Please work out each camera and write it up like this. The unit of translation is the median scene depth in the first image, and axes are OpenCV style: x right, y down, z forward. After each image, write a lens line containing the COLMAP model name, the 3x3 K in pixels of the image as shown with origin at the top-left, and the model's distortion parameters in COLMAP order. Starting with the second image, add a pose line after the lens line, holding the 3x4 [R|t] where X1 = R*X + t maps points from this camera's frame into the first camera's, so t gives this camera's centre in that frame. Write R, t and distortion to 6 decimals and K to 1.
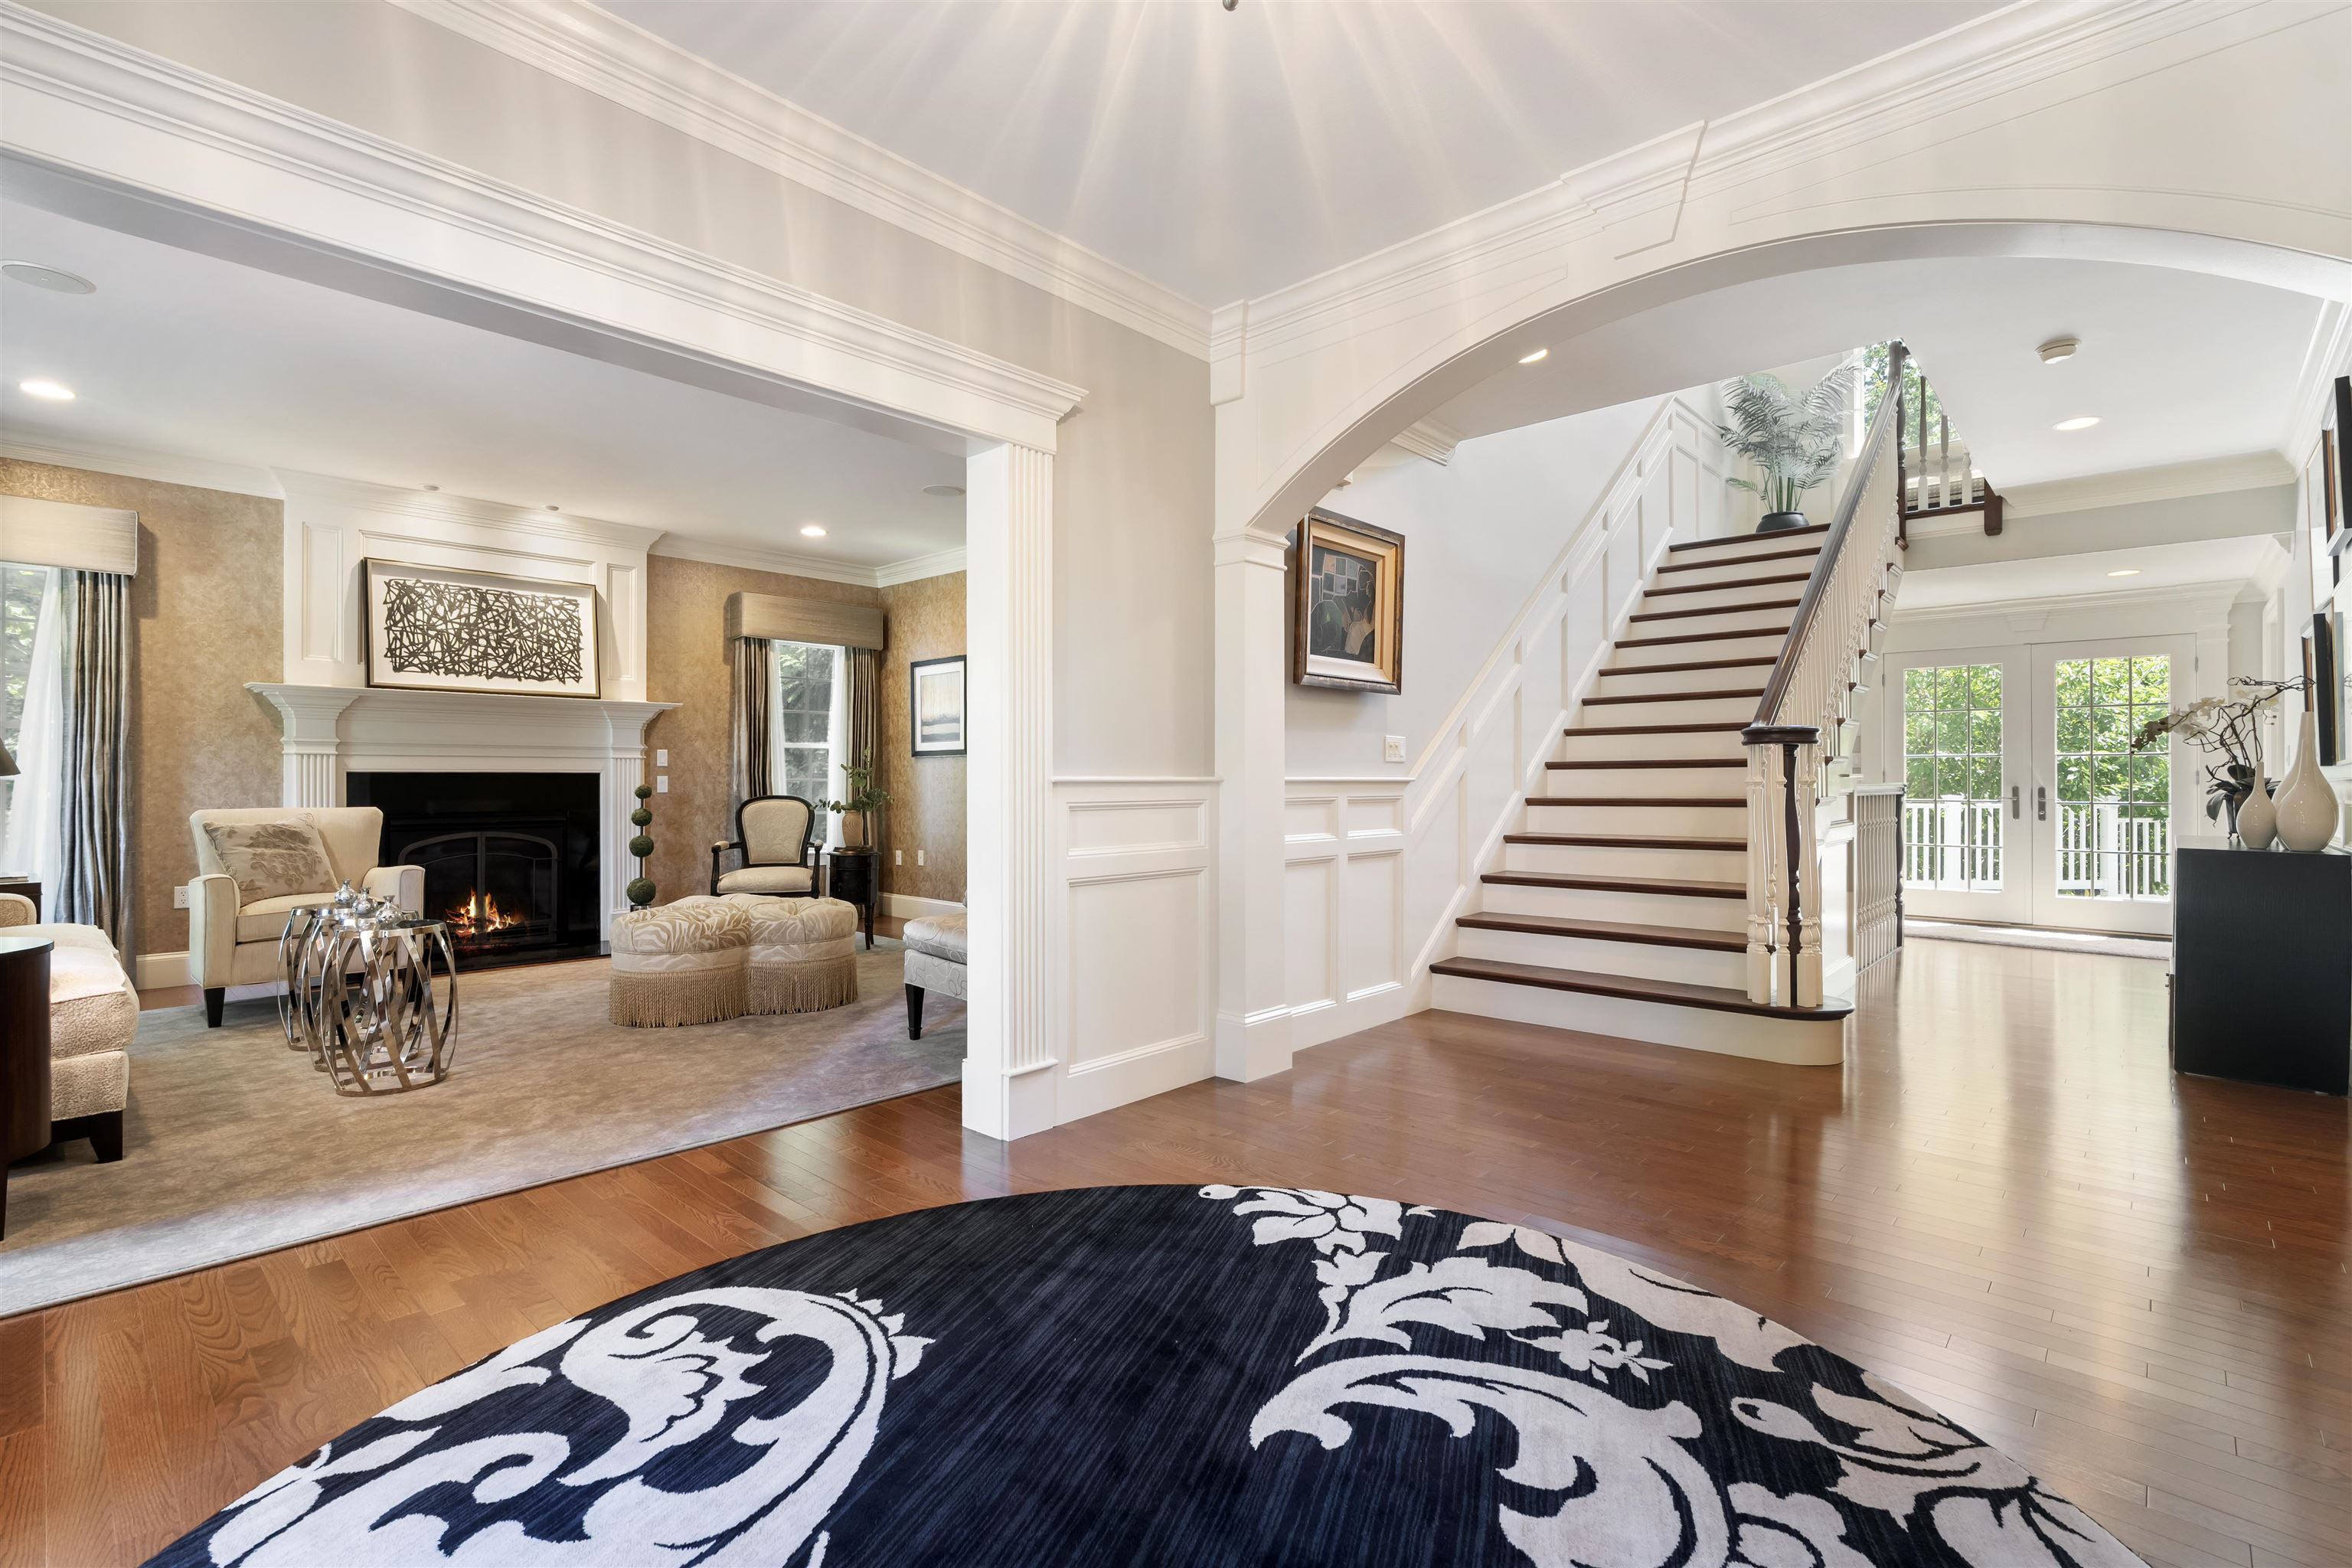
lens RADIAL K [[1060.7, 0, 1191.7], [0, 1060.7, 780.8], [0, 0, 1]] dist [-0.002831, 0.000253]
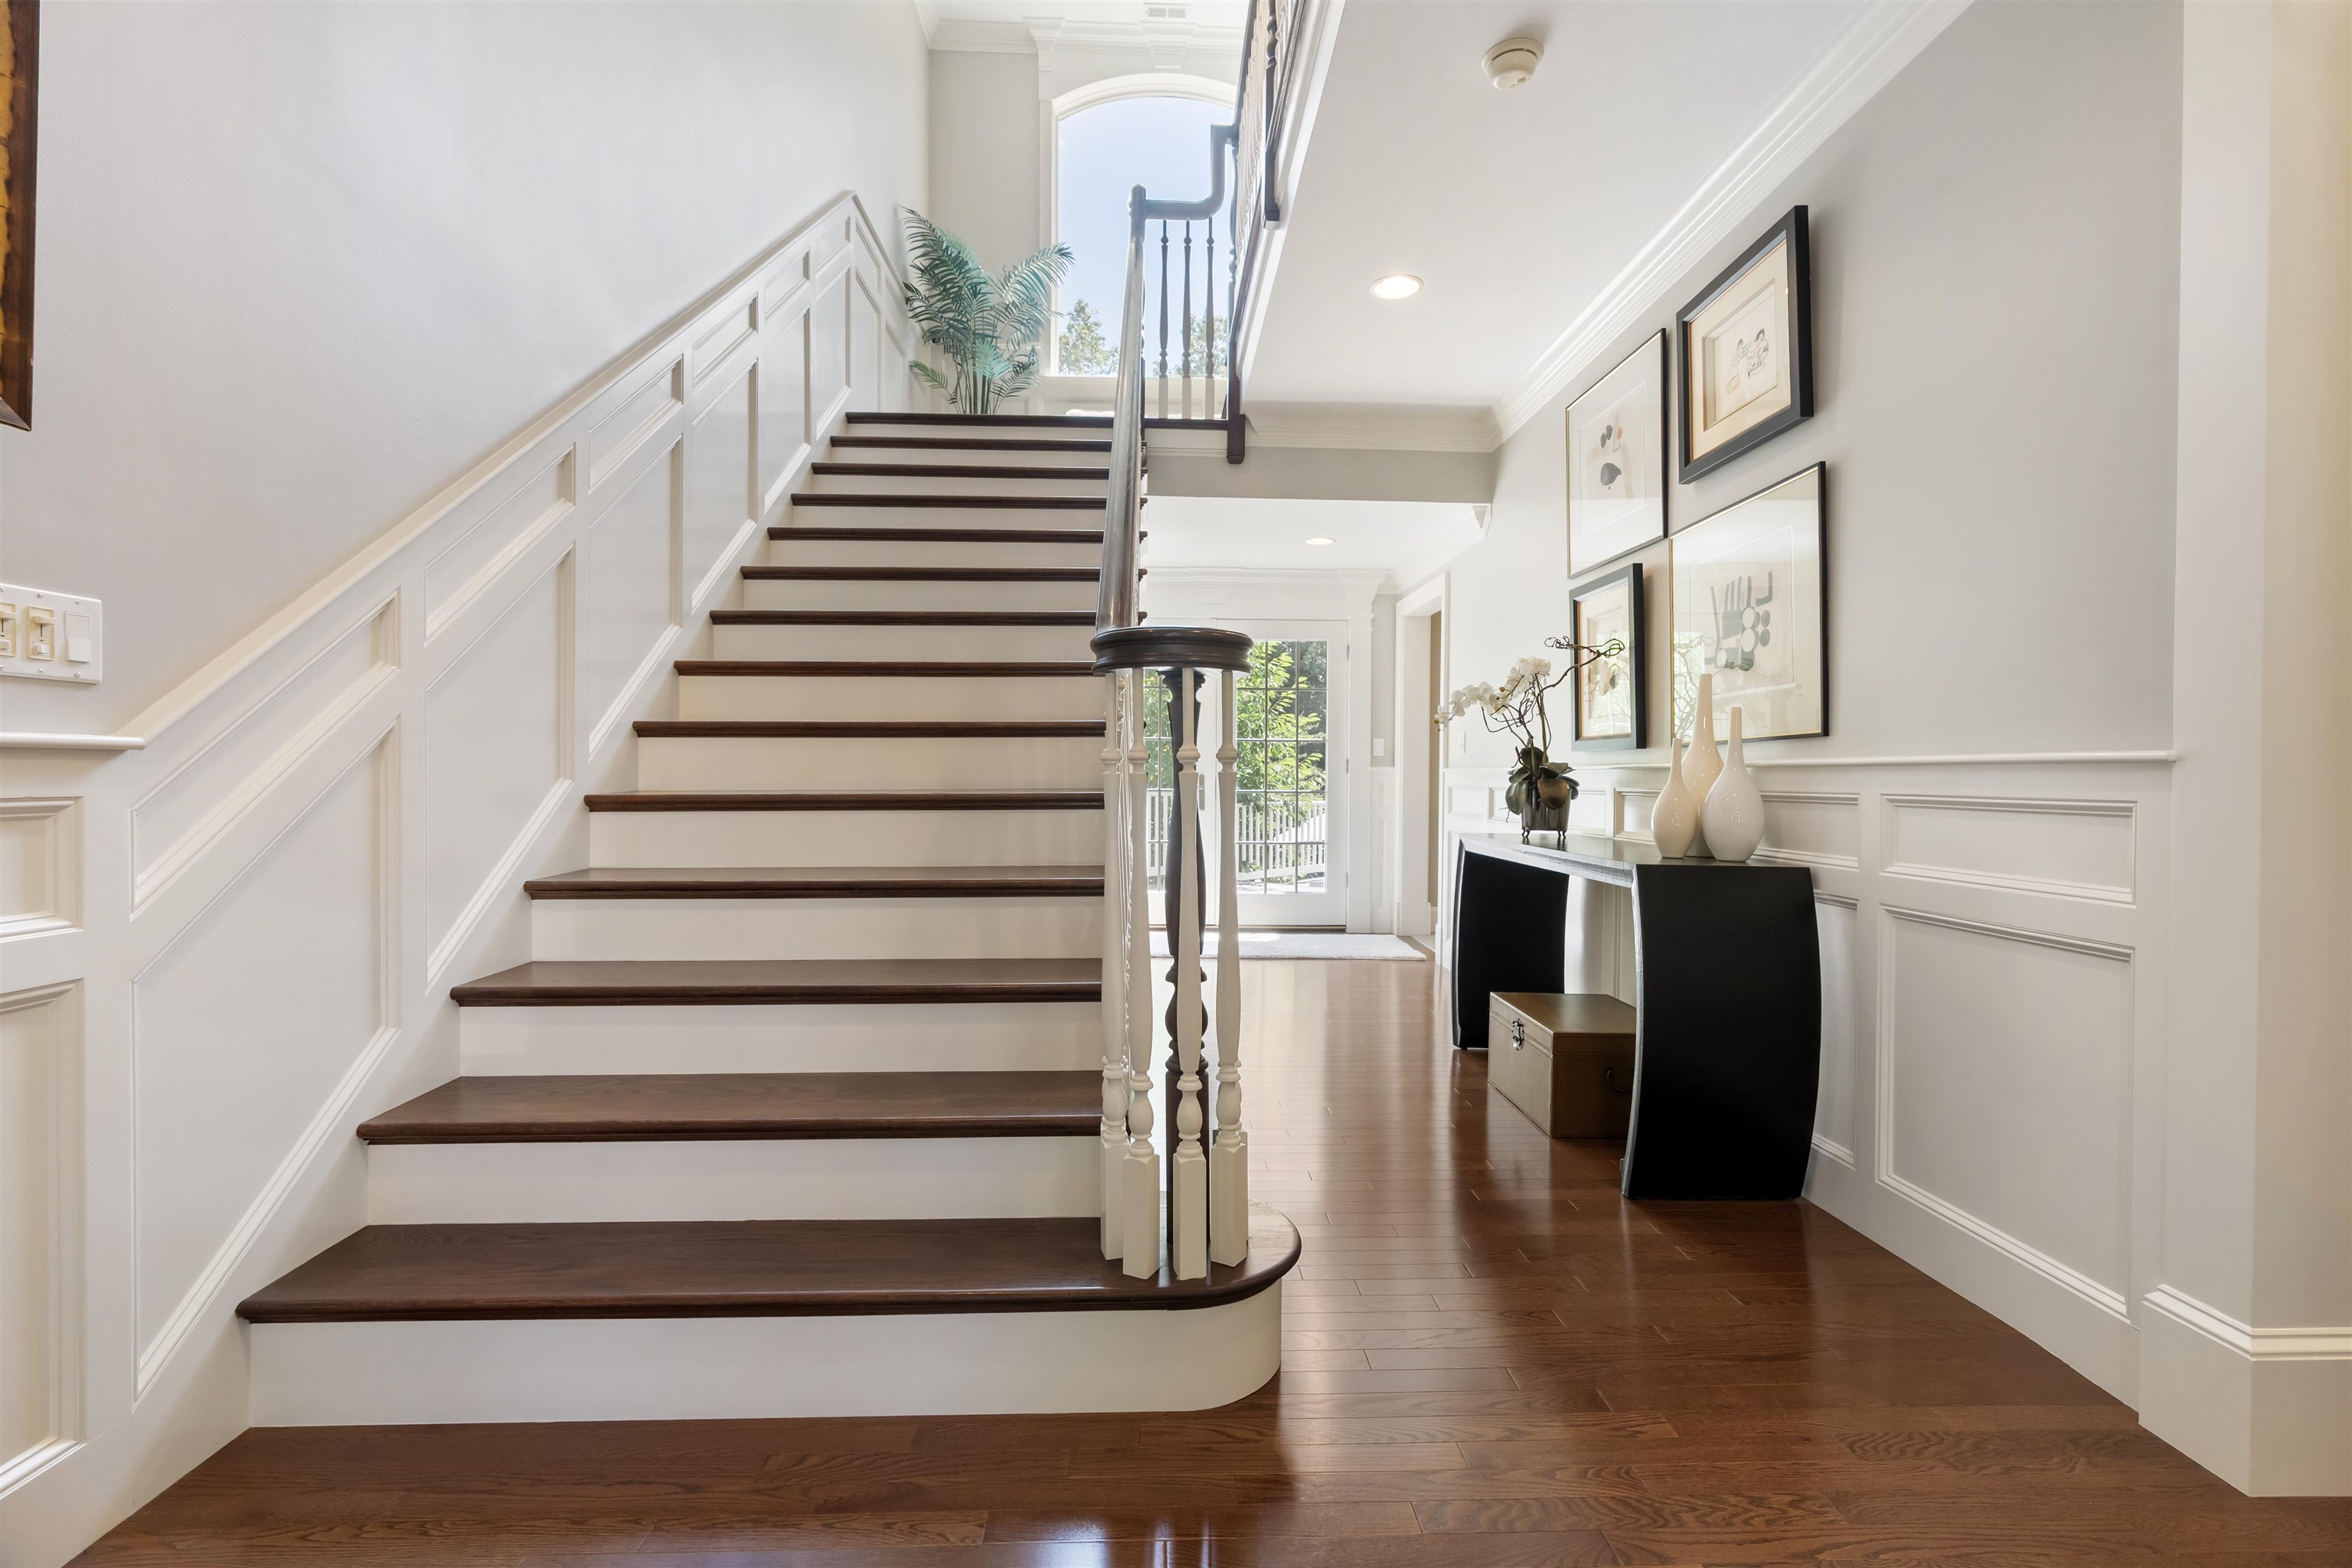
lens RADIAL K [[1060.7, 0, 1192.6], [0, 1060.7, 774.0], [0, 0, 1]] dist [-0.002831, 0.000253]
pose [[0.709970, 0.002538, 0.704227, 0.171691], [-0.004798, 0.999988, 0.001233, 0.004717], [-0.704215, -0.004255, 0.709974, 0.467720]]
